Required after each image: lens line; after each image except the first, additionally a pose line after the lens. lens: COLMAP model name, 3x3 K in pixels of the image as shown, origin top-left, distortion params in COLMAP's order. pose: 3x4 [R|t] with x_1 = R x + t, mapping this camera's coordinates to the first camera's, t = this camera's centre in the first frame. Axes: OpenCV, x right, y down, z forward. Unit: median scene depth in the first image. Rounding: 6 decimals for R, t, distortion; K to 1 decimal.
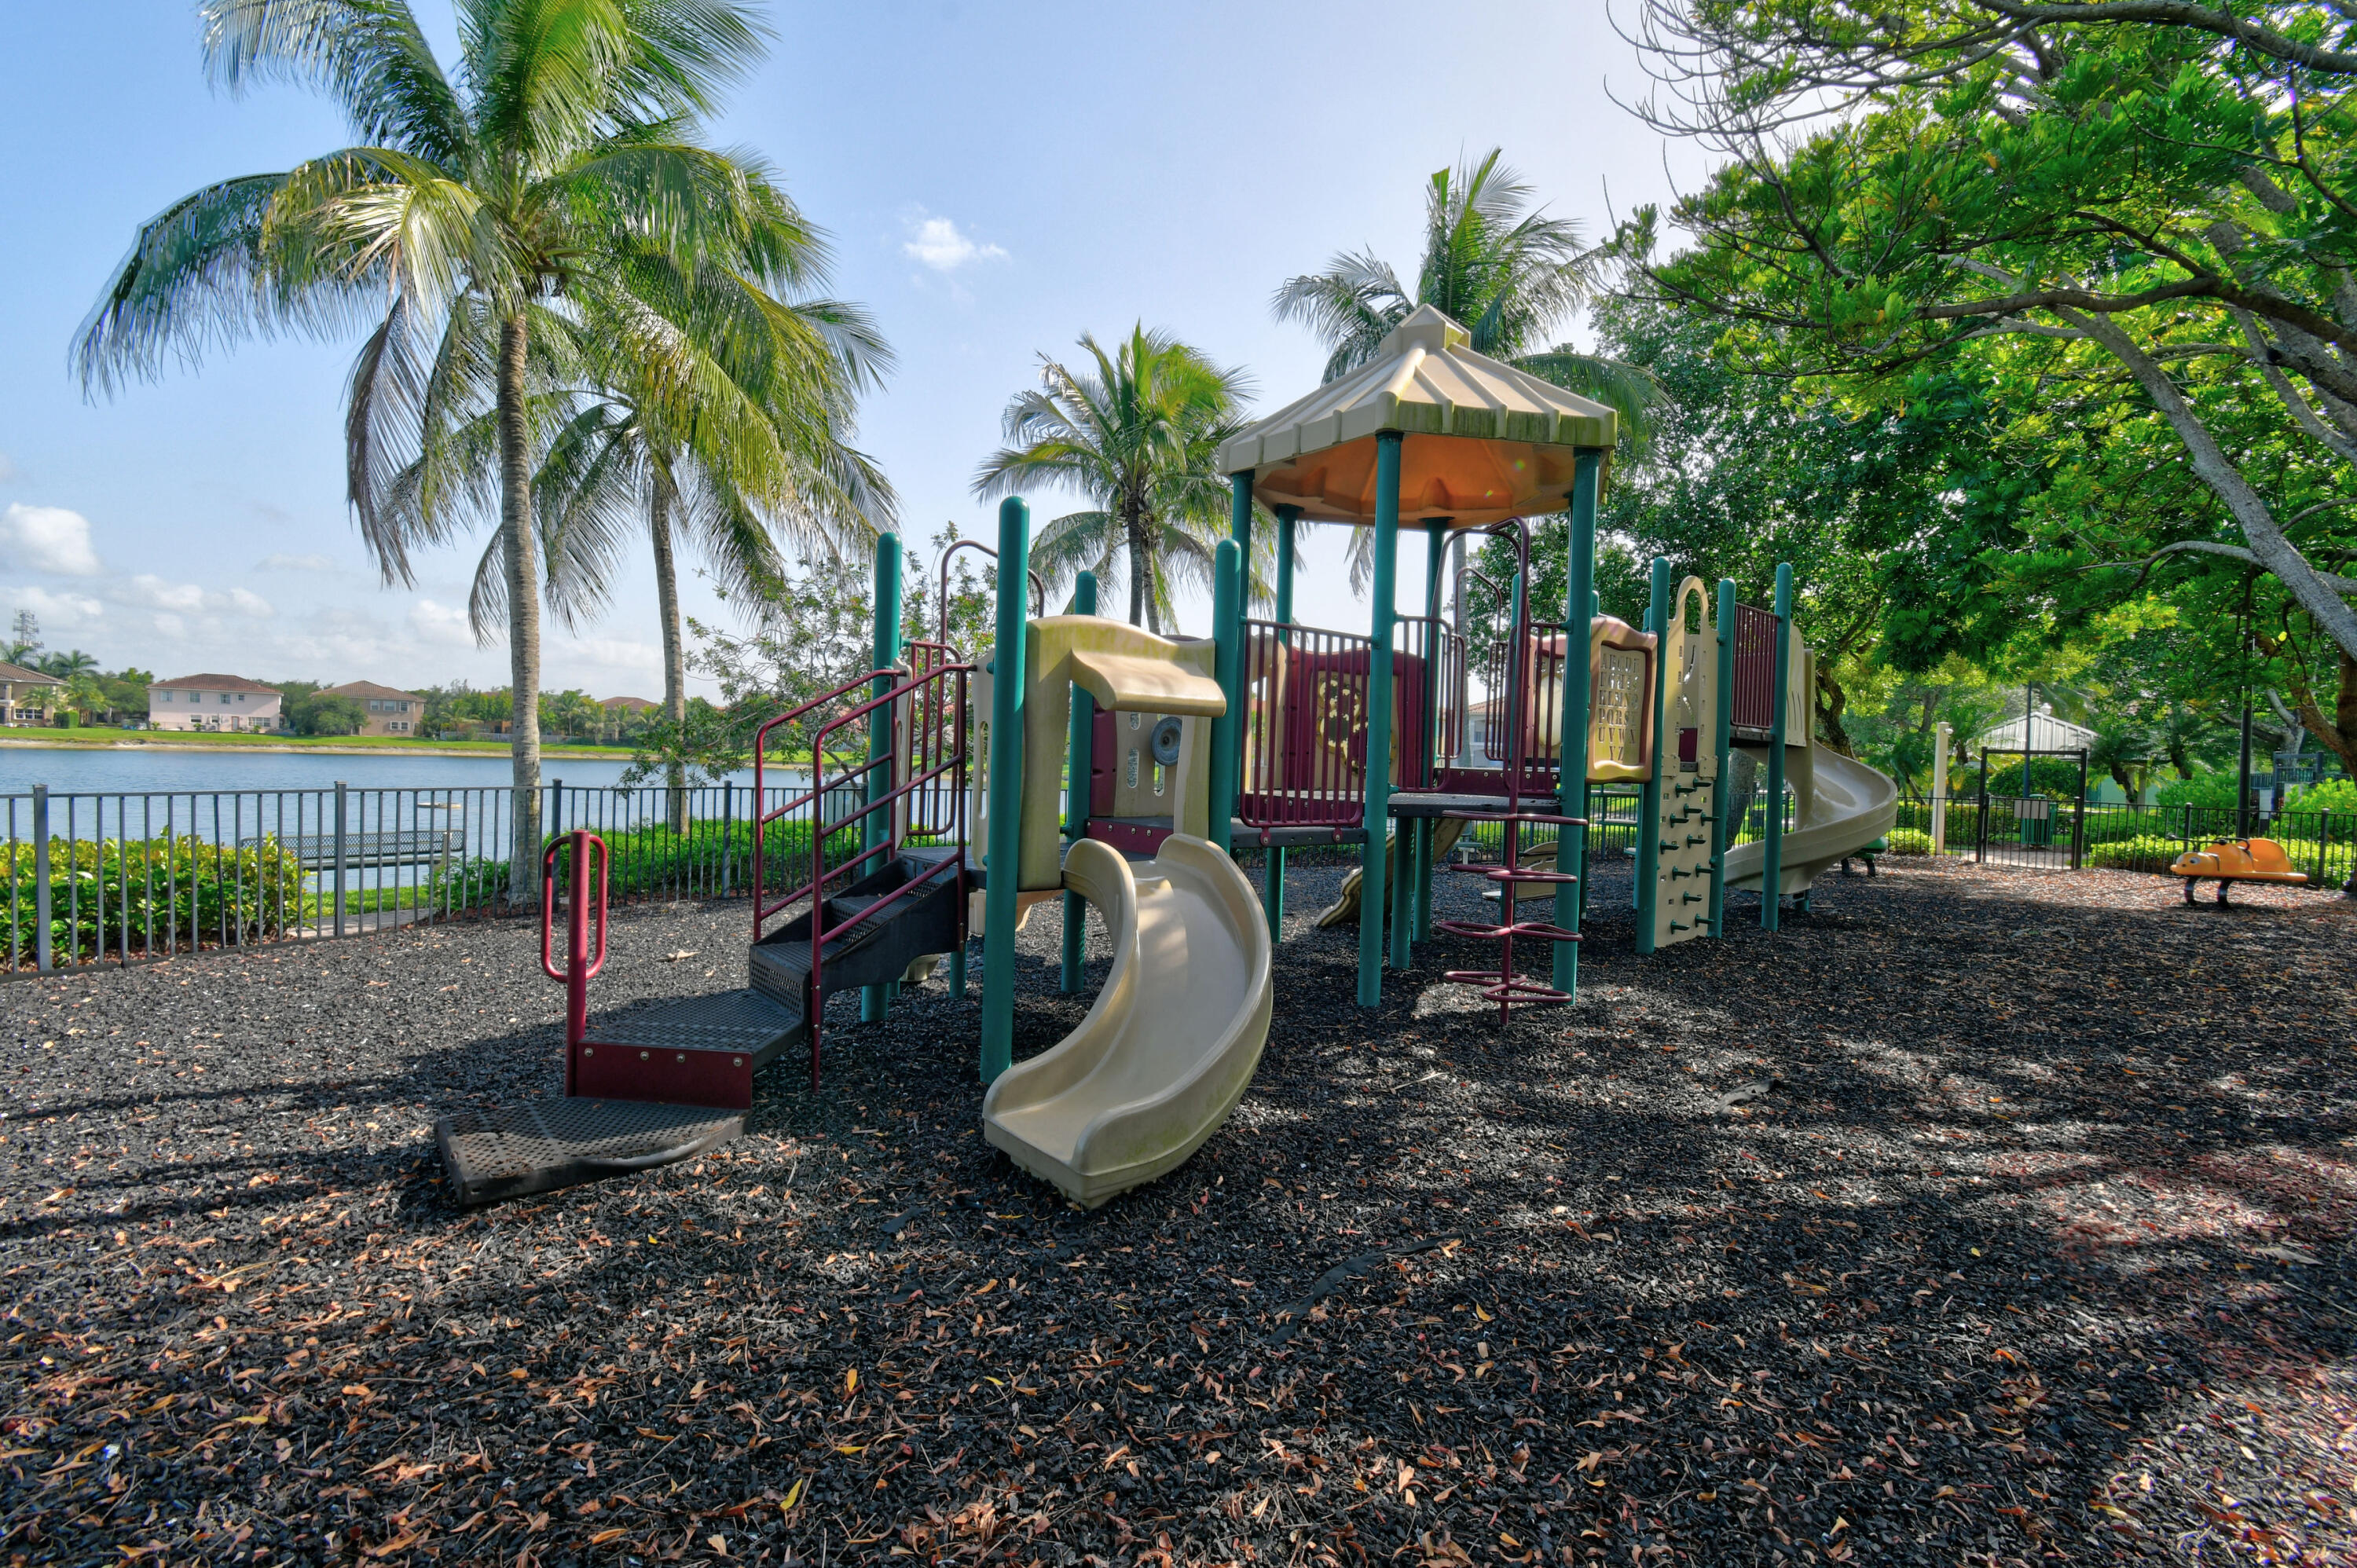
lens RADIAL K [[1036.8, 0, 1248.9], [0, 1036.8, 766.8], [0, 0, 1]] dist [0.004037, -0.002432]
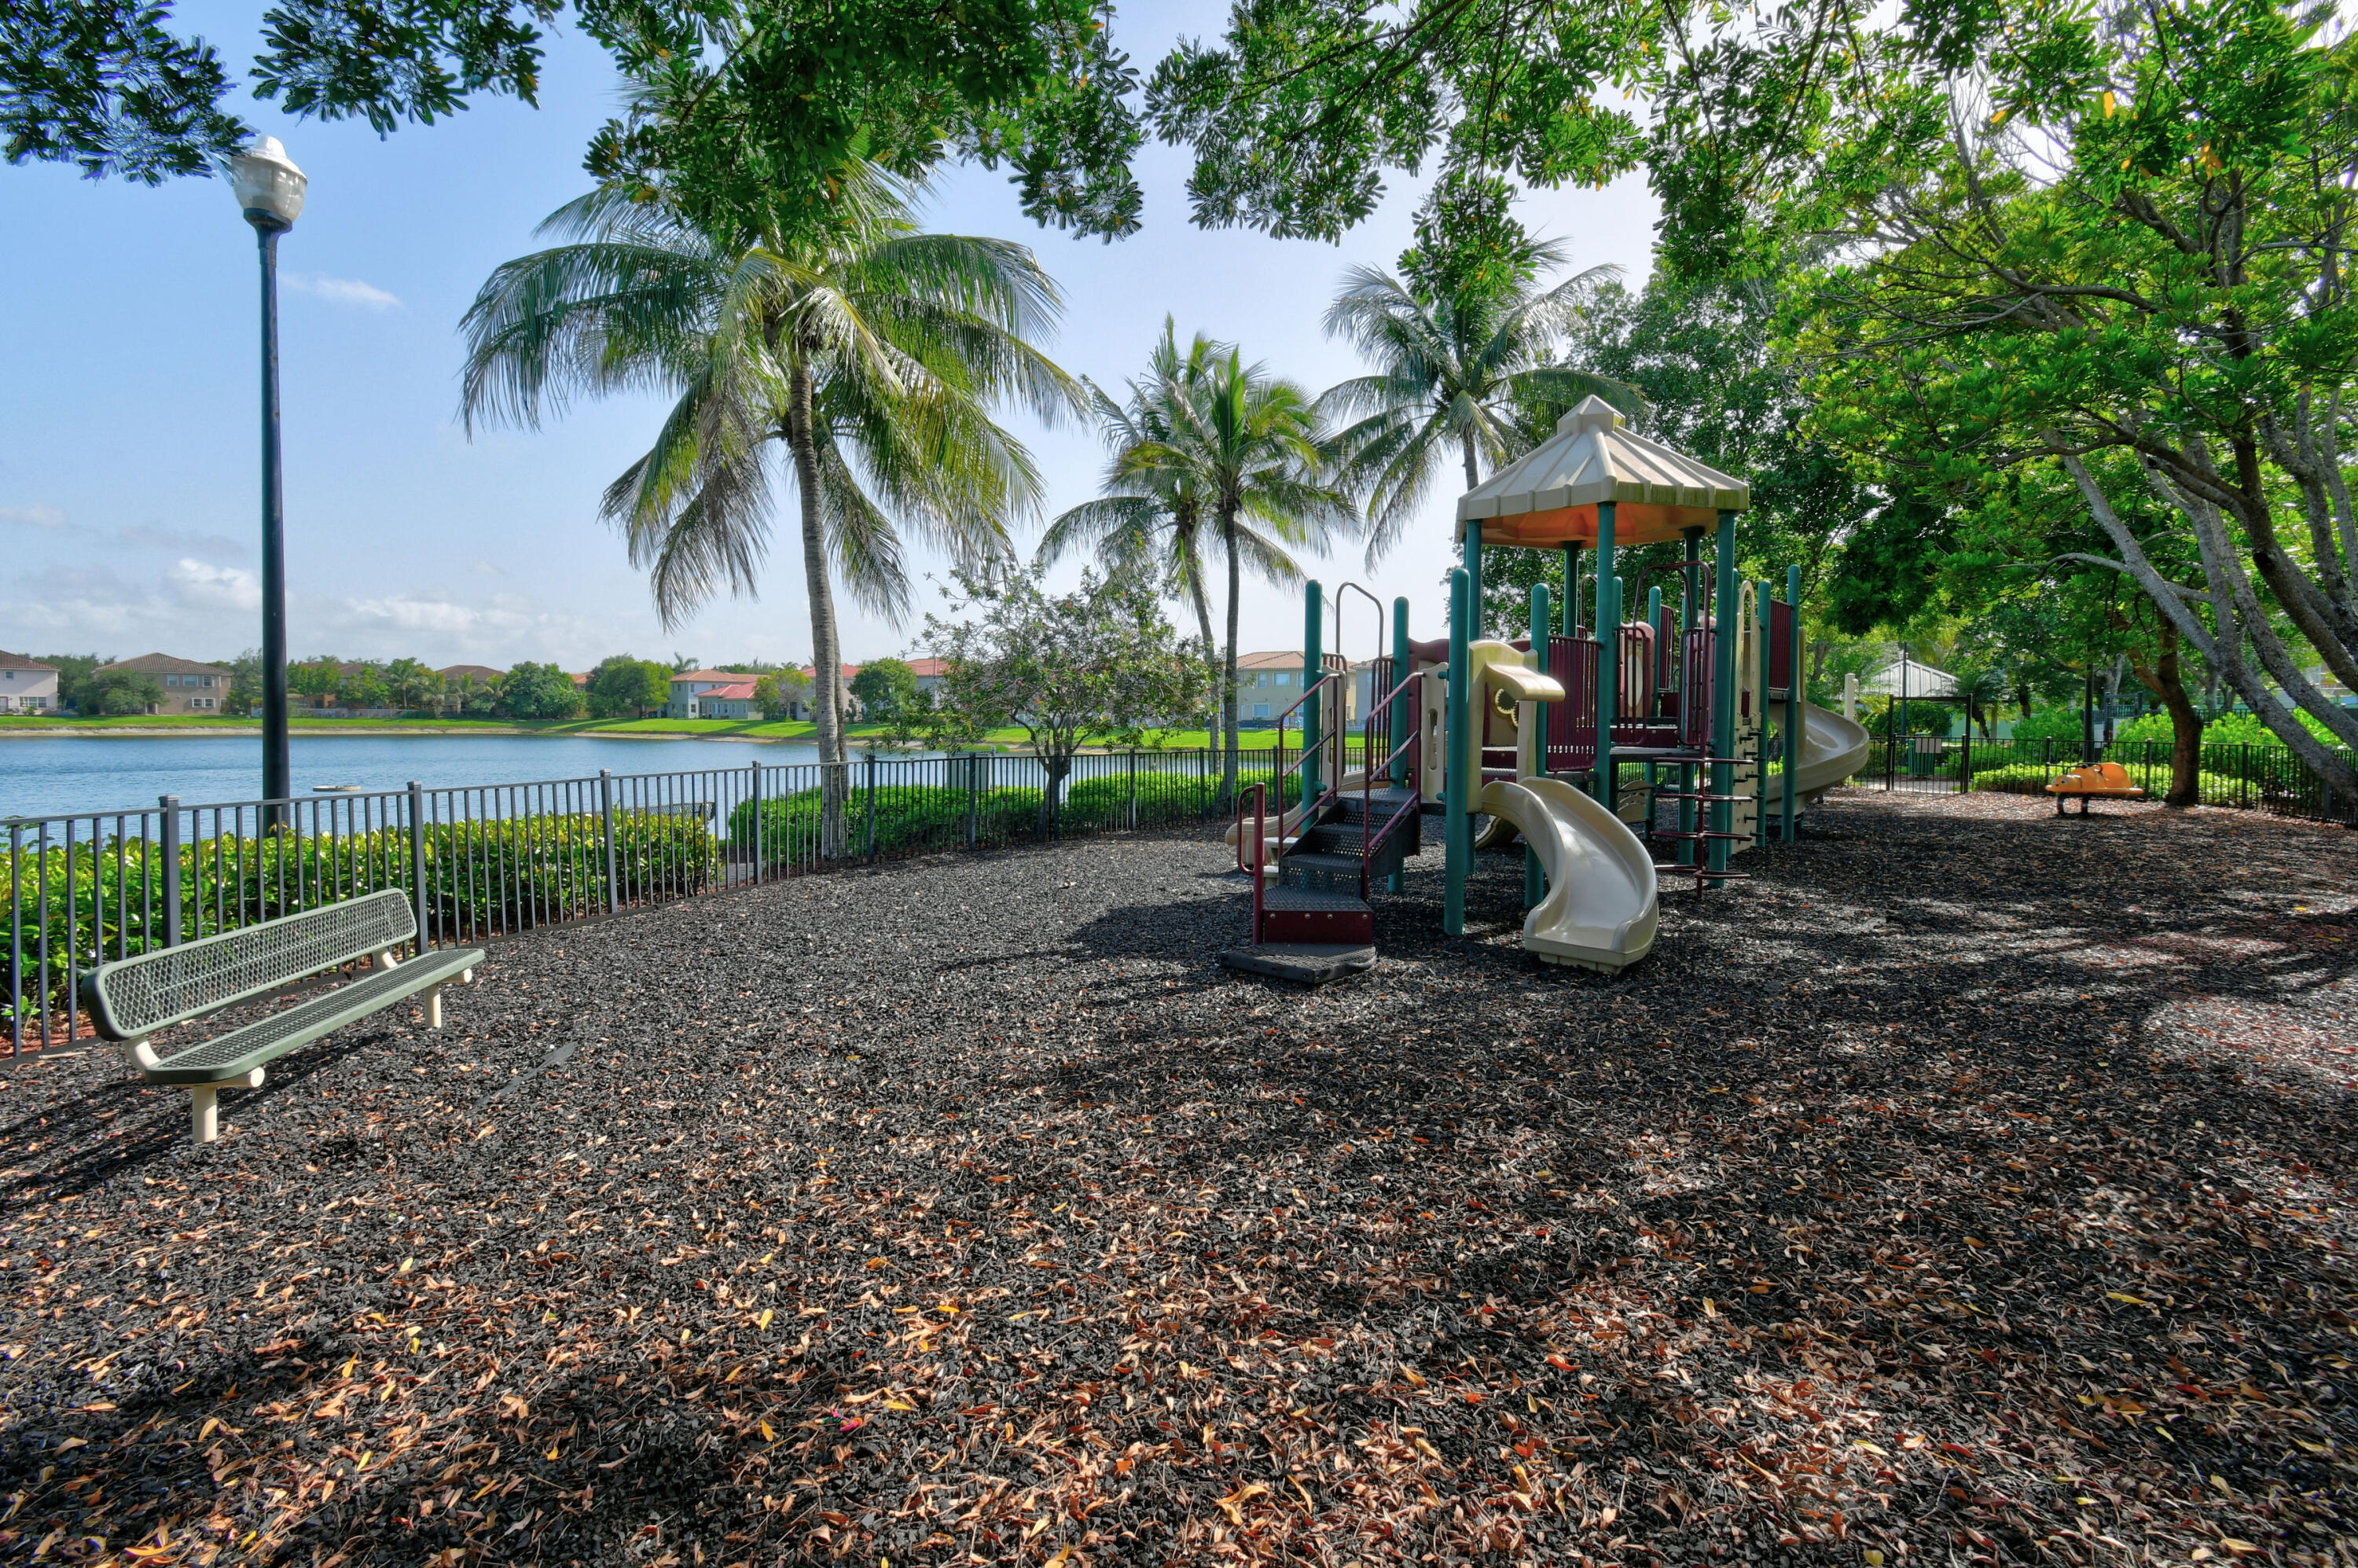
lens RADIAL K [[1037.2, 0, 1267.0], [0, 1037.2, 745.6], [0, 0, 1]] dist [0.004037, -0.002432]
pose [[0.993329, -0.027540, 0.111976, -0.219524], [0.025087, 0.999415, 0.023257, -0.009850], [-0.112551, -0.020293, 0.993439, -0.174911]]
